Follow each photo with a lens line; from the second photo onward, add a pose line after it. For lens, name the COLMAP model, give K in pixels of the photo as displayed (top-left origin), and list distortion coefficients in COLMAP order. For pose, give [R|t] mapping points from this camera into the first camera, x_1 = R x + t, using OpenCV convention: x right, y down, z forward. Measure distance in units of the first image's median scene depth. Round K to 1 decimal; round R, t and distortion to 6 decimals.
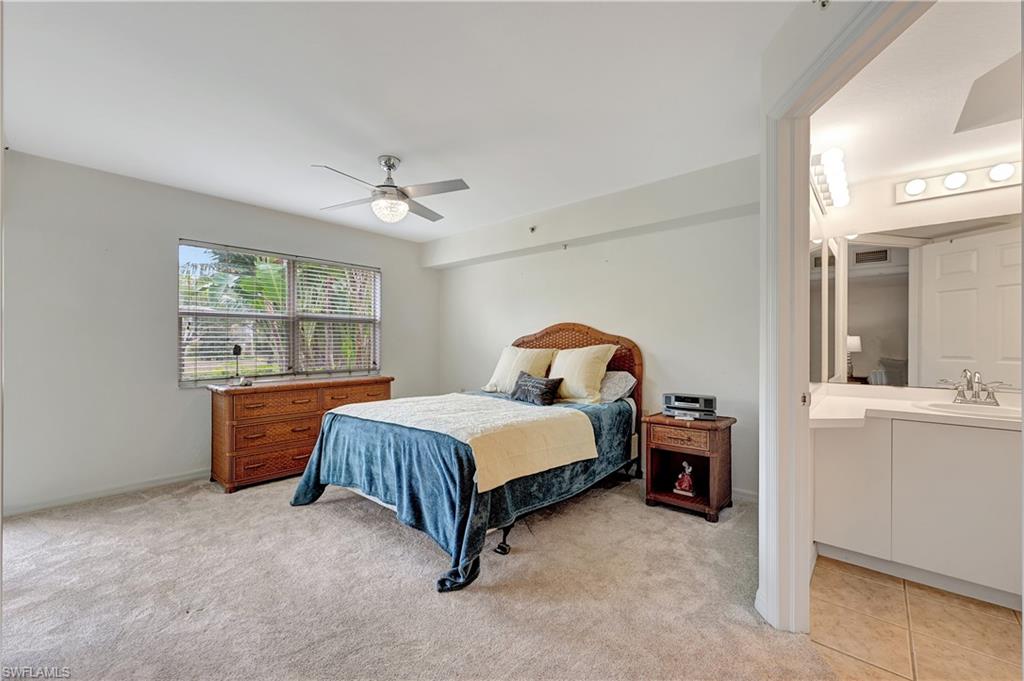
lens RADIAL K [[408.6, 0, 513.5], [0, 408.6, 344.5], [0, 0, 1]] dist [-0.001075, 0.000679]
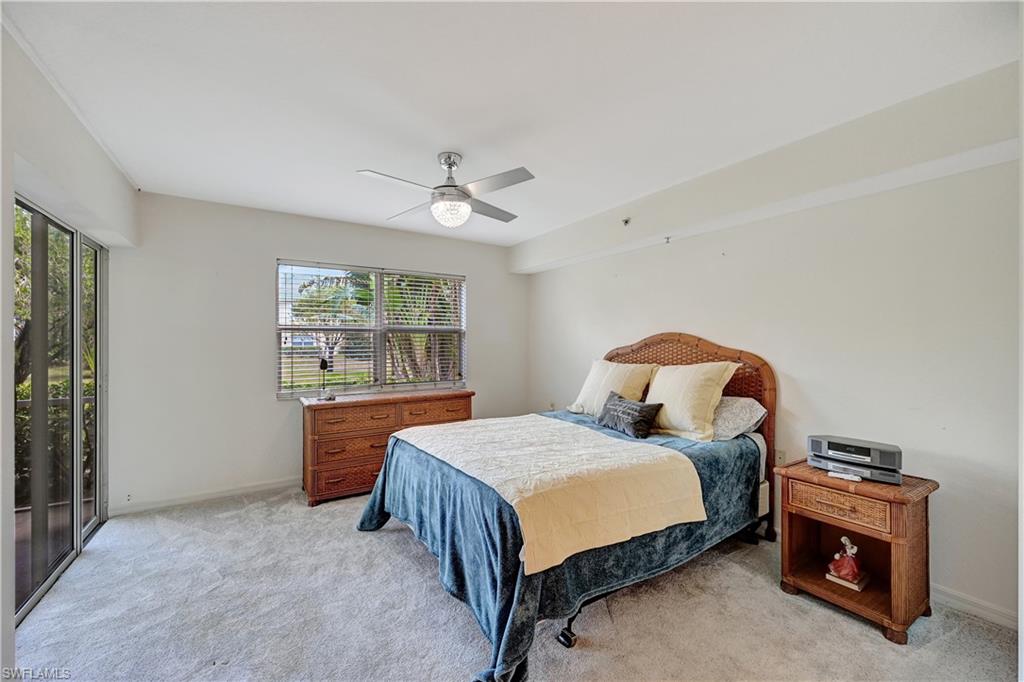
lens RADIAL K [[405.7, 0, 509.7], [0, 405.7, 344.4], [0, 0, 1]] dist [-0.000837, 0.000700]
pose [[0.960745, -0.001858, -0.277428, 0.064726], [0.002123, 0.999998, 0.000653, -0.042641], [0.277427, -0.001217, 0.960746, 0.182618]]
